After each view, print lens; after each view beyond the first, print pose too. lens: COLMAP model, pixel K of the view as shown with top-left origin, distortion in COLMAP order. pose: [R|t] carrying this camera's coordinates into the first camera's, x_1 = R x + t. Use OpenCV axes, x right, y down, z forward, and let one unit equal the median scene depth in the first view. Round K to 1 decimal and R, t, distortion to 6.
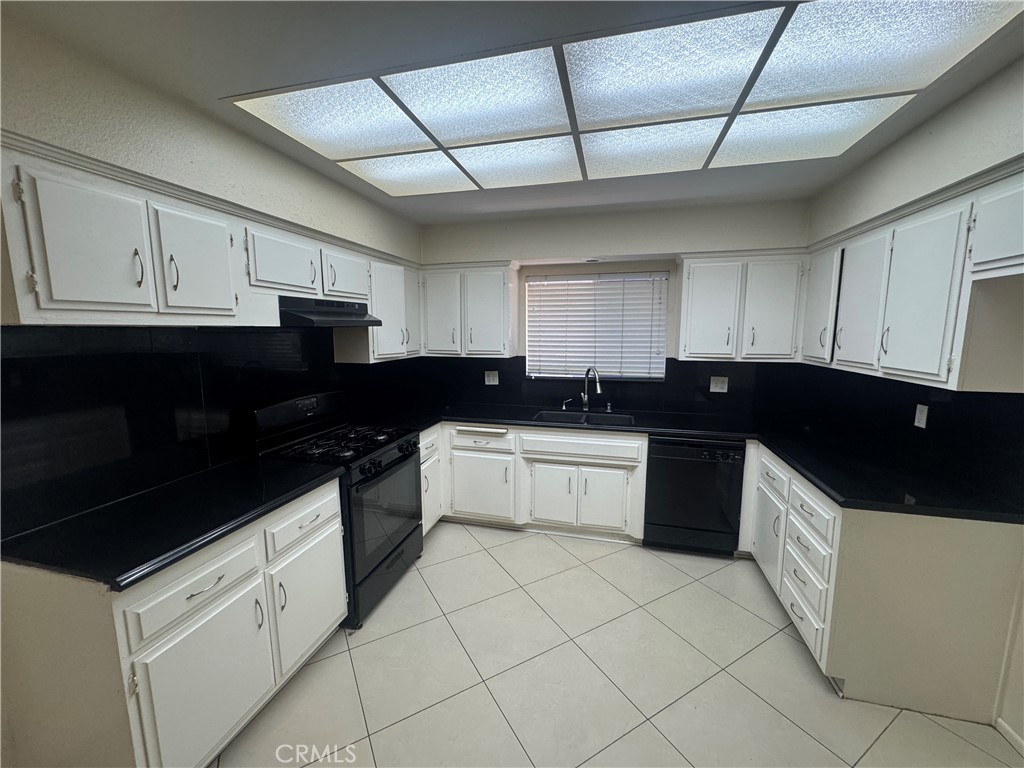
lens RADIAL K [[407.4, 0, 513.7], [0, 407.4, 385.3], [0, 0, 1]] dist [-0.000677, 0.000753]
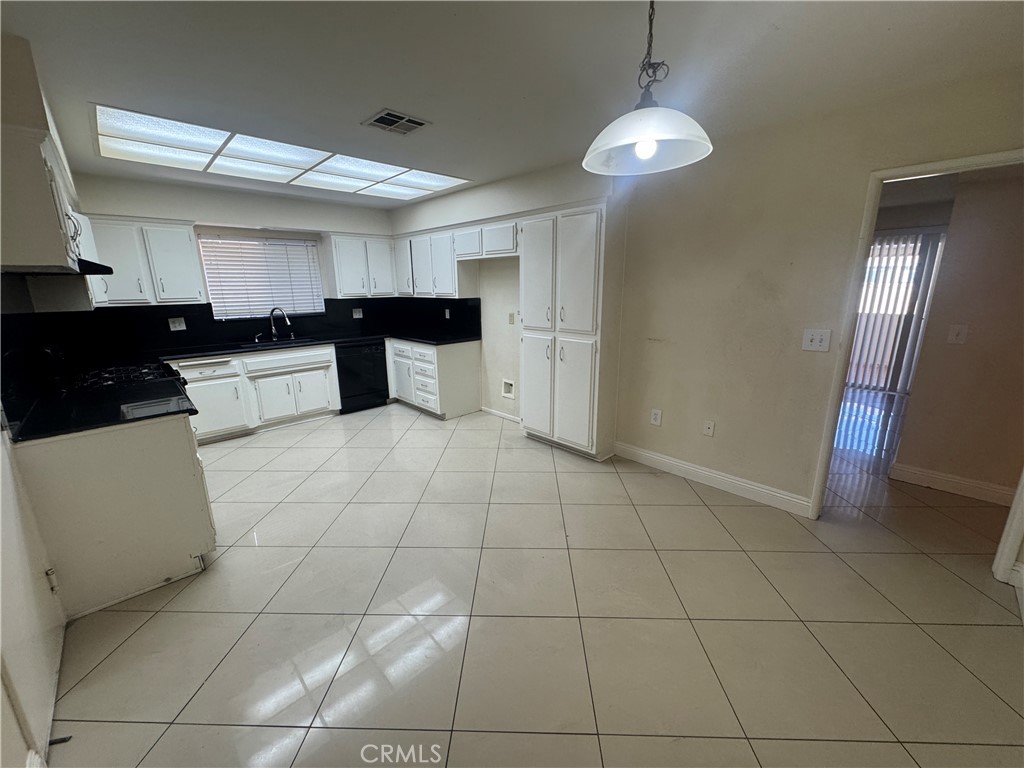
lens RADIAL K [[407.4, 0, 503.7], [0, 407.4, 381.5], [0, 0, 1]] dist [-0.000677, 0.000753]
pose [[0.541672, -0.201244, 0.816145, -0.614677], [0.126505, 0.979377, 0.157532, 0.088027], [-0.831016, 0.017916, 0.555960, -0.438166]]
